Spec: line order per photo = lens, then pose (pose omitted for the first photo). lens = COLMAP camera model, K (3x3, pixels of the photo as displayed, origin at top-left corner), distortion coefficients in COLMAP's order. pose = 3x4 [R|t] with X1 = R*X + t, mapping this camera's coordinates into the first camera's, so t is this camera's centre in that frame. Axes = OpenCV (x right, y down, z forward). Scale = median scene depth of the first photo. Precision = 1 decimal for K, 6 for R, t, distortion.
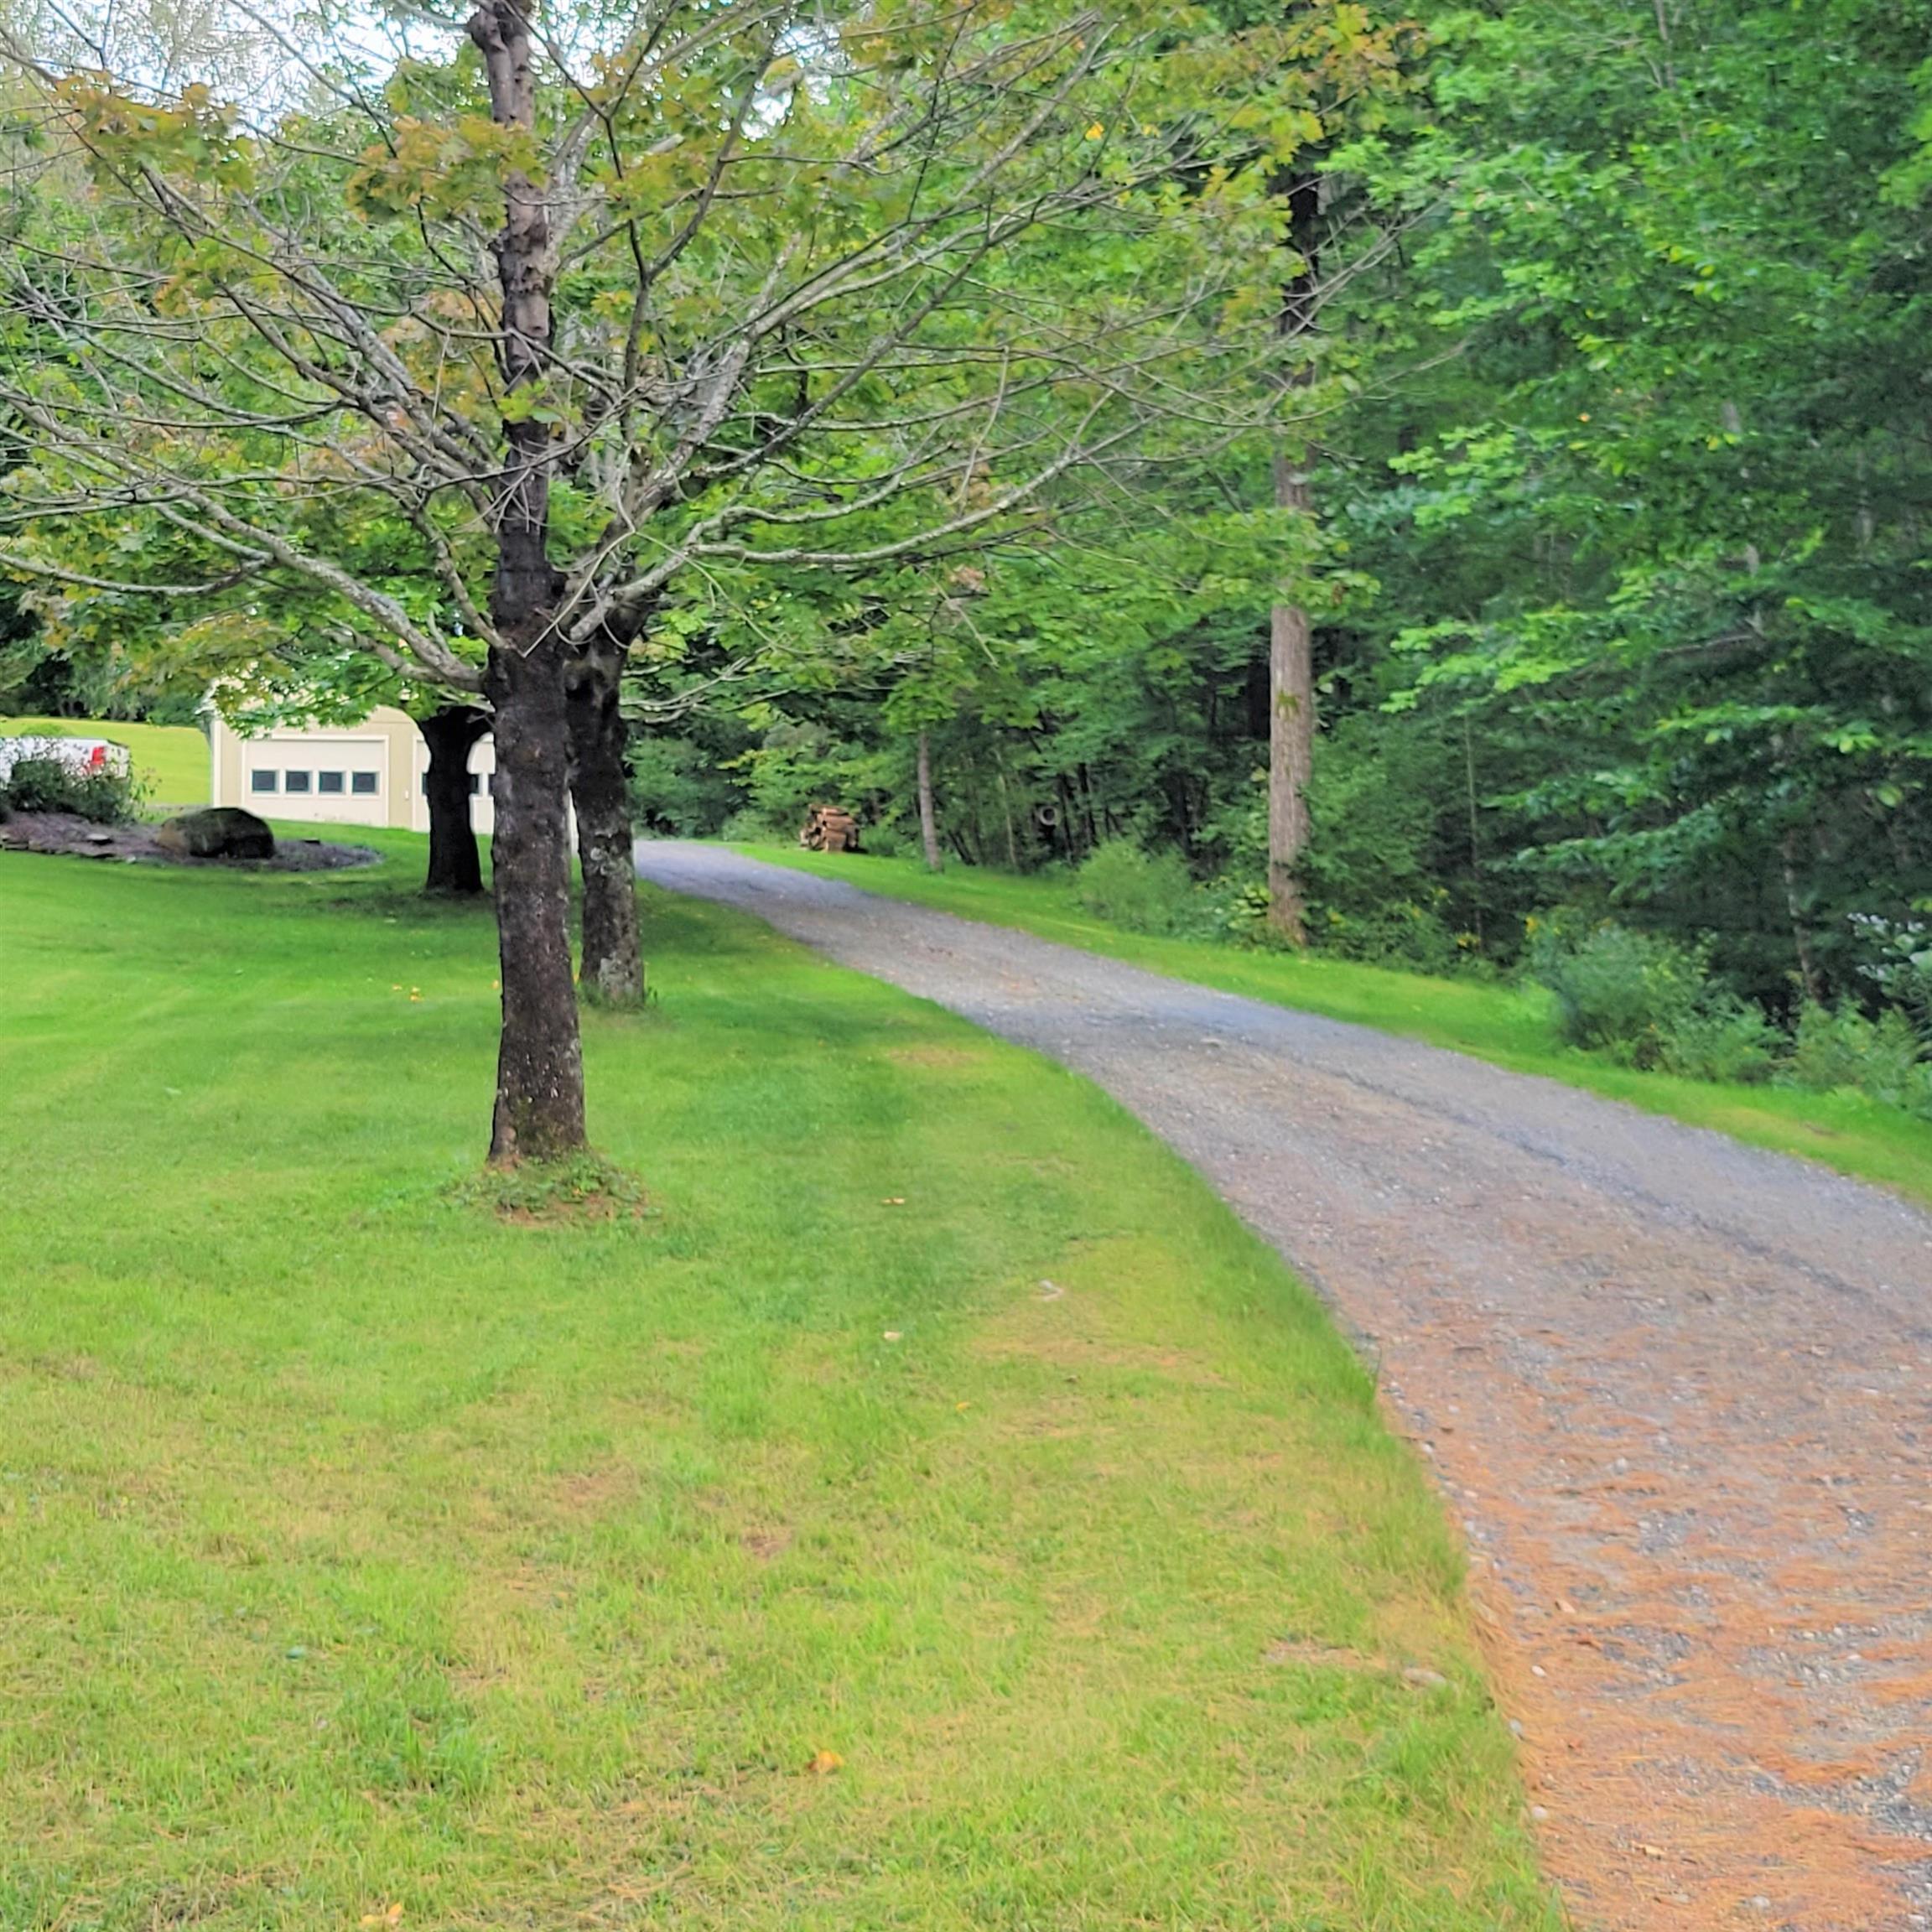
lens RADIAL K [[1949.3, 0, 966.5], [0, 1949.3, 969.9], [0, 0, 1]] dist [0.036280, 0.000000]
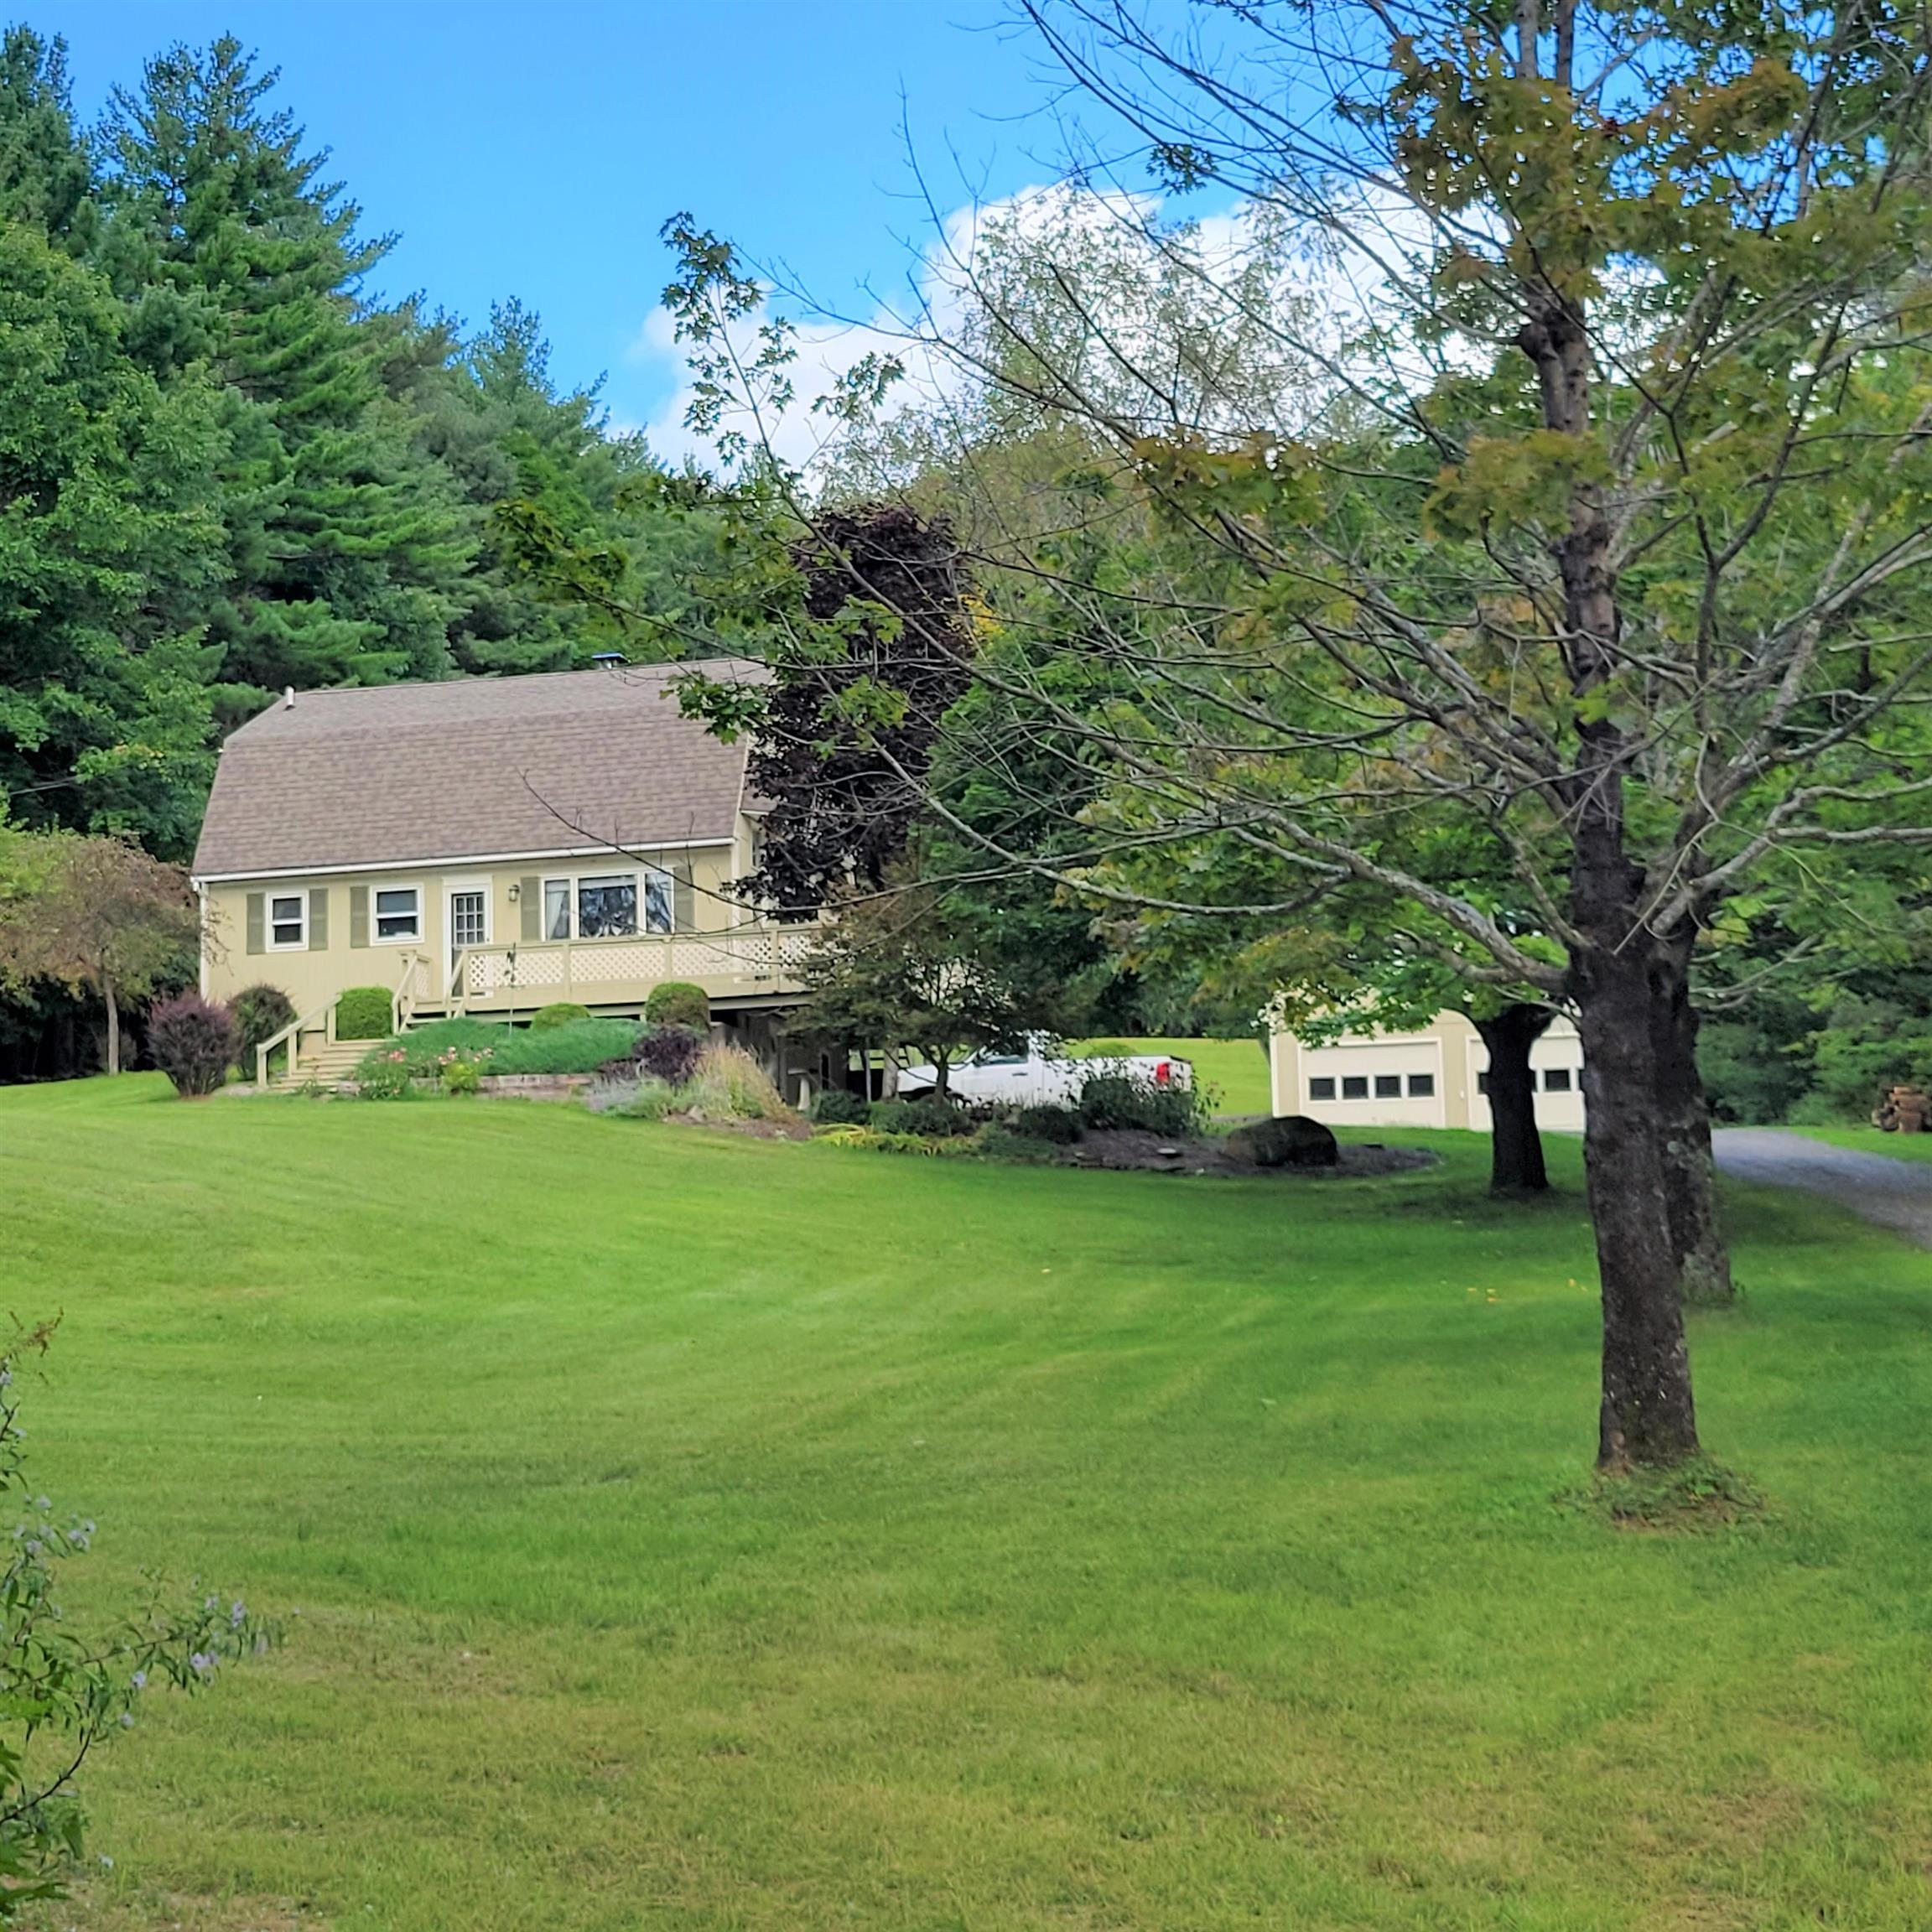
lens RADIAL K [[1949.3, 0, 879.3], [0, 1949.3, 1069.6], [0, 0, 1]] dist [0.036280, 0.000000]
pose [[0.991534, -0.046226, -0.121340, -0.472171], [0.041159, 0.998186, -0.043938, -0.072569], [0.123151, 0.038571, 0.991638, -0.029007]]
